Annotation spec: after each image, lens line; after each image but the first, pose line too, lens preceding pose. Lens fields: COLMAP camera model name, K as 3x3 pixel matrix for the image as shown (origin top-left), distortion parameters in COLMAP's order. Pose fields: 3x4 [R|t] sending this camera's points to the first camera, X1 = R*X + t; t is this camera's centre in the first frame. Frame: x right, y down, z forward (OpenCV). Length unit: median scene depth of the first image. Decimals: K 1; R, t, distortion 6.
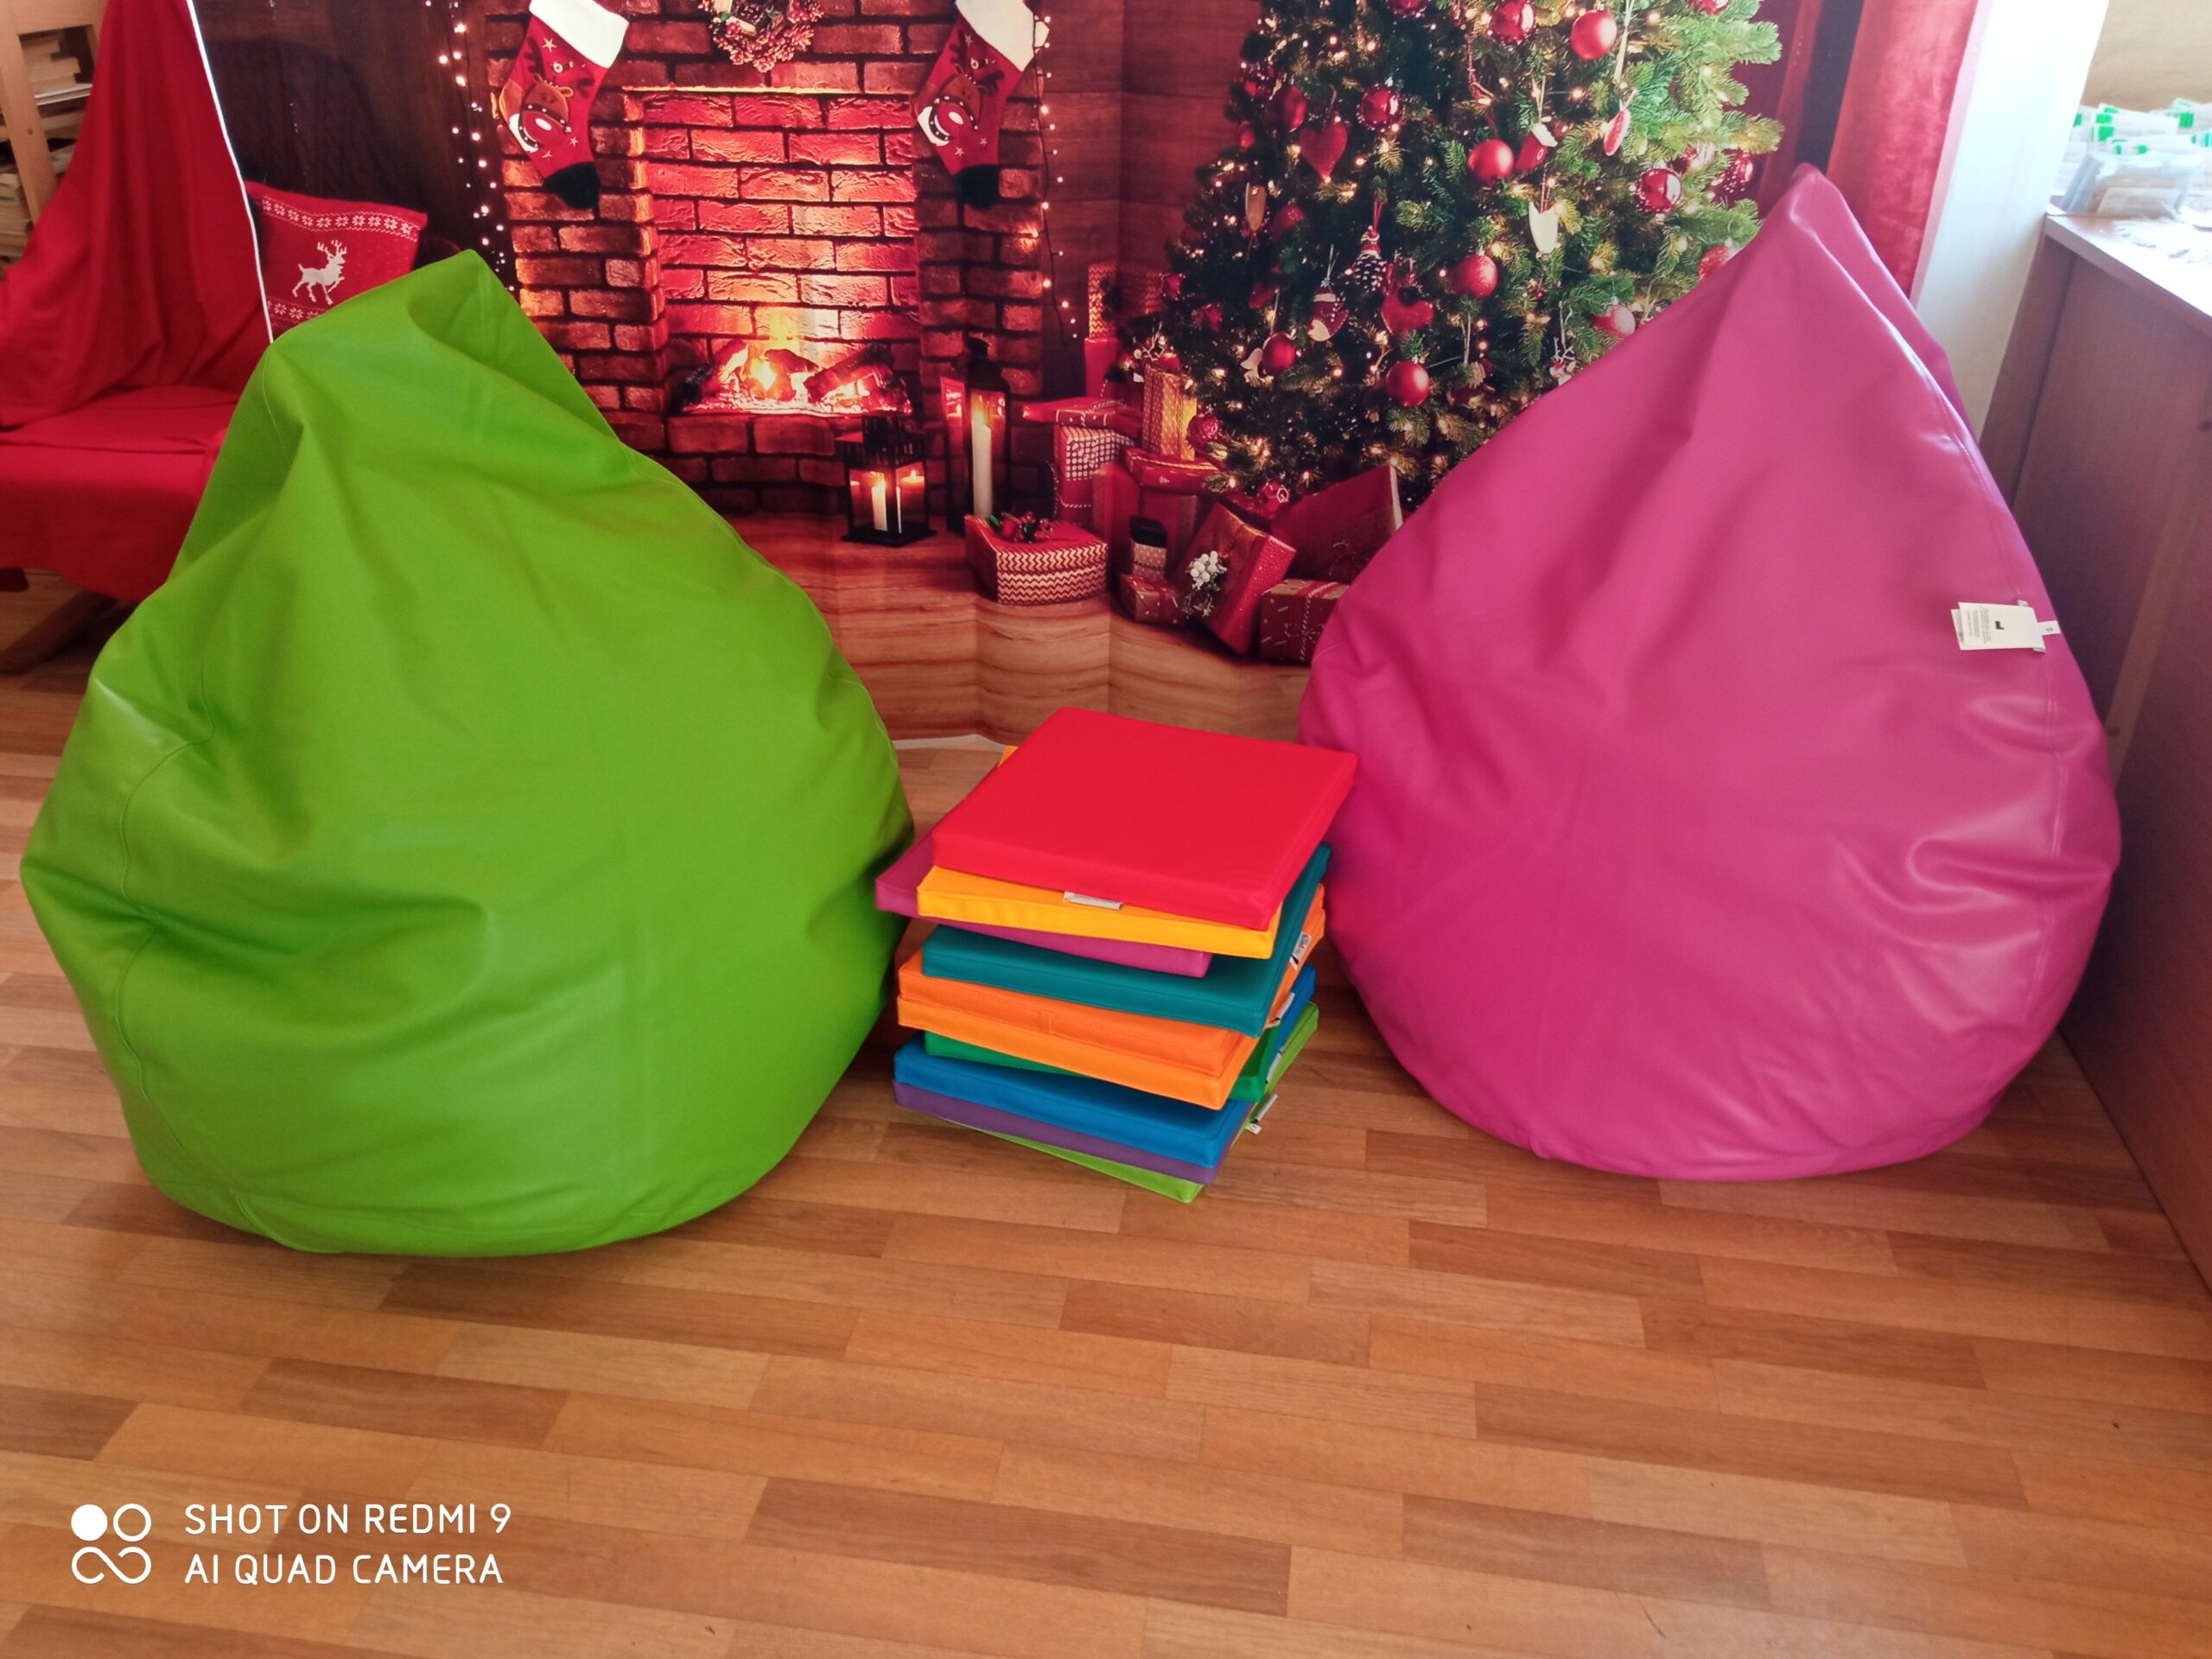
lens RADIAL K [[1800.0, 0, 1100.7], [0, 1800.0, 839.8], [0, 0, 1]] dist [0.096345, -0.173188]
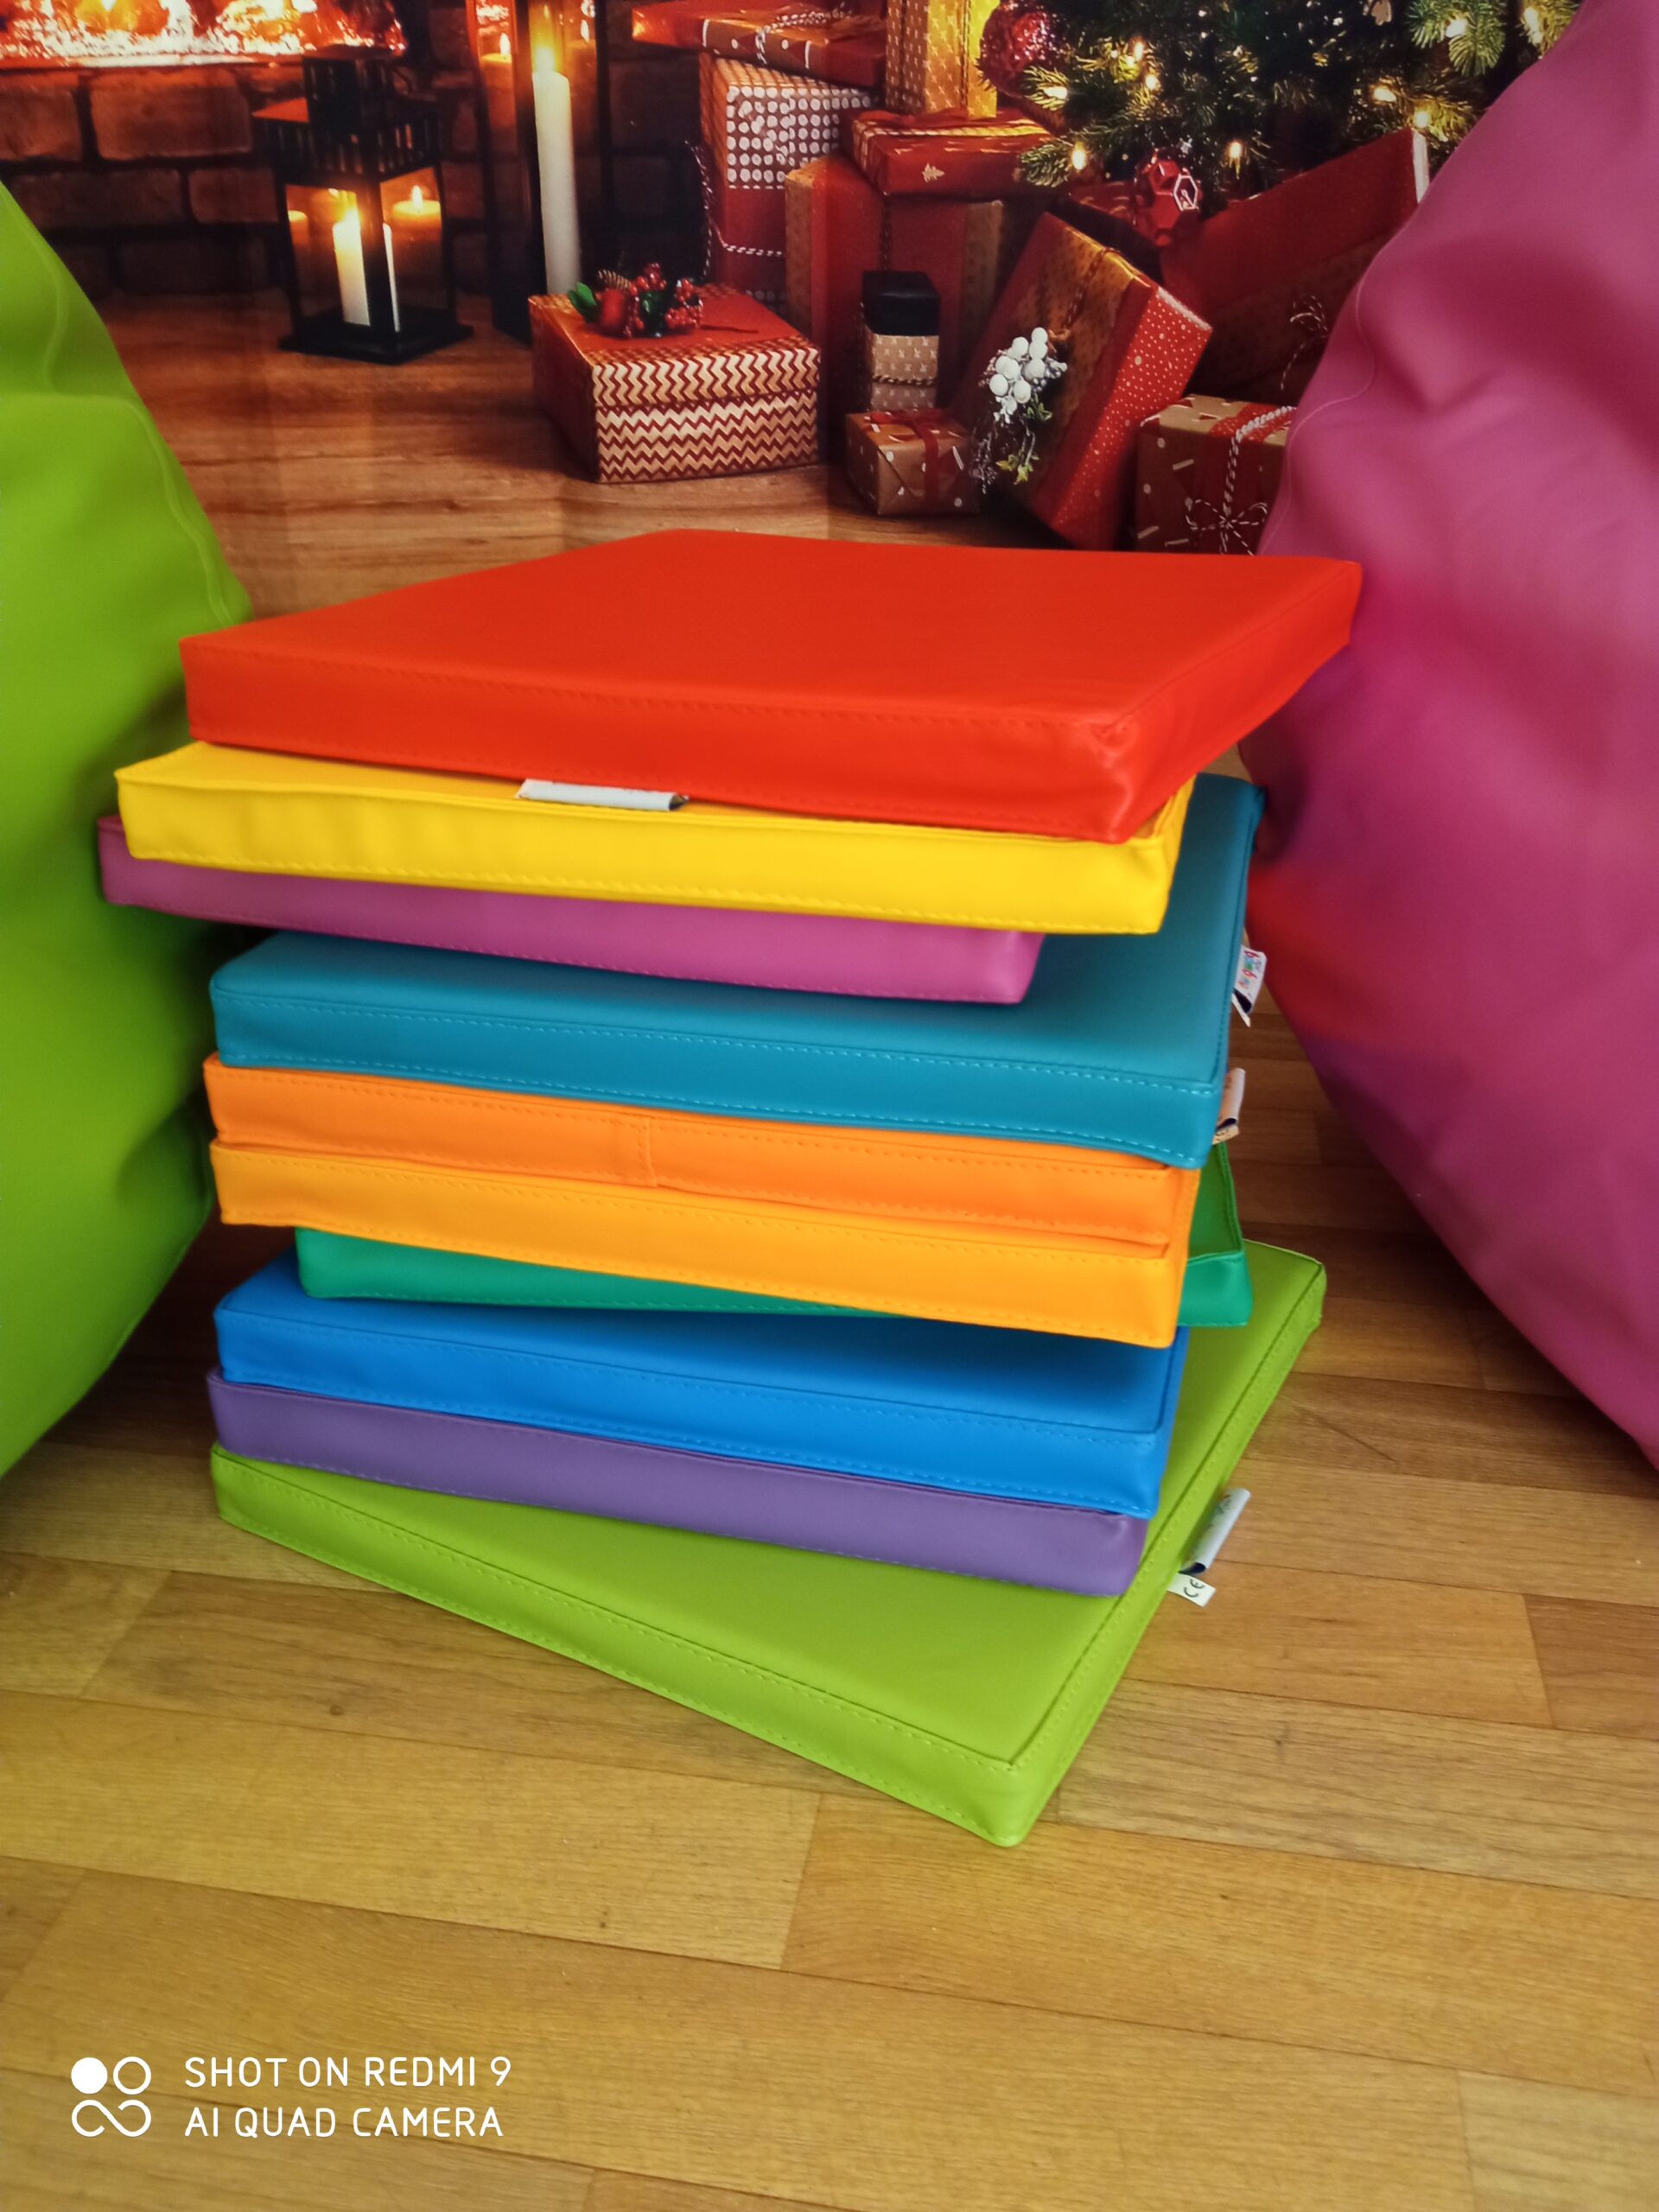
lens RADIAL K [[1800.0, 0, 829.5], [0, 1800.0, 1106.0], [0, 0, 1]] dist [0.096345, -0.173188]
pose [[0.999494, -0.005858, -0.031276, 0.022790], [0.004031, 0.998299, -0.058157, 0.076501], [0.031564, 0.058001, 0.997817, 0.566810]]
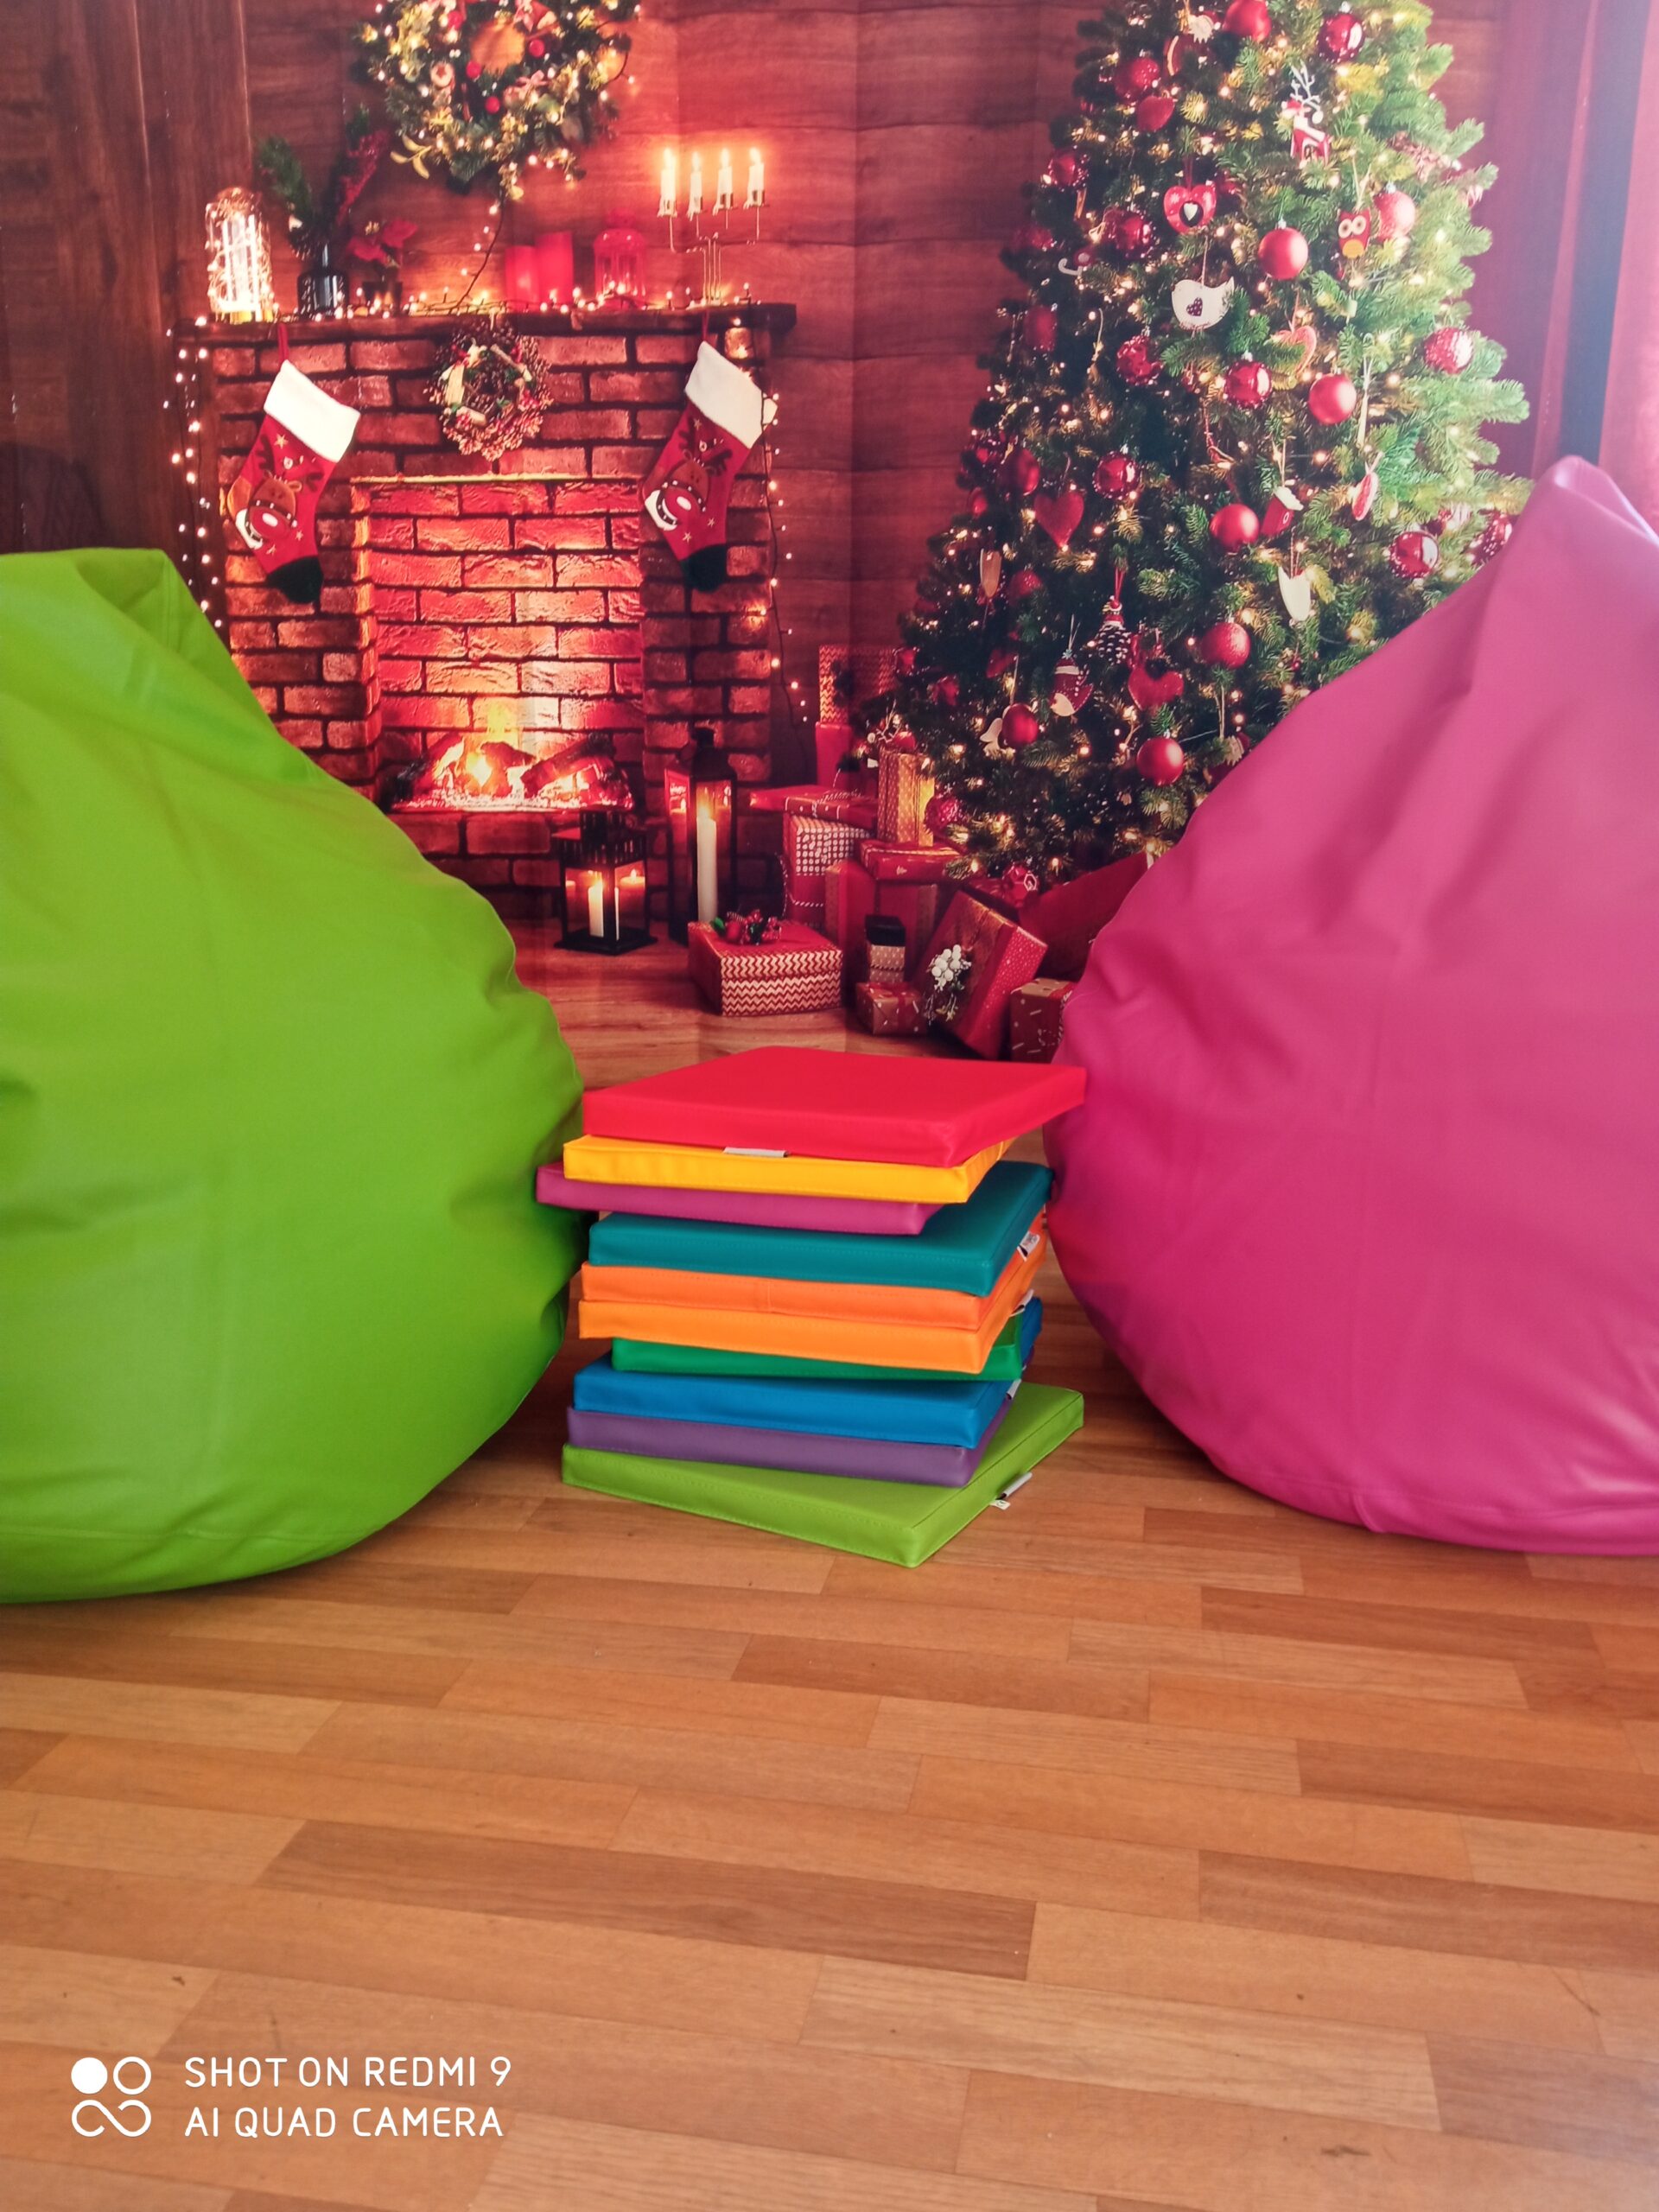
lens RADIAL K [[1800.0, 0, 829.5], [0, 1800.0, 1106.0], [0, 0, 1]] dist [0.096345, -0.173188]
pose [[0.999220, -0.001768, -0.039454, 0.036456], [-0.010380, 0.952117, -0.305557, 0.209276], [0.038105, 0.305728, 0.951356, 0.166053]]
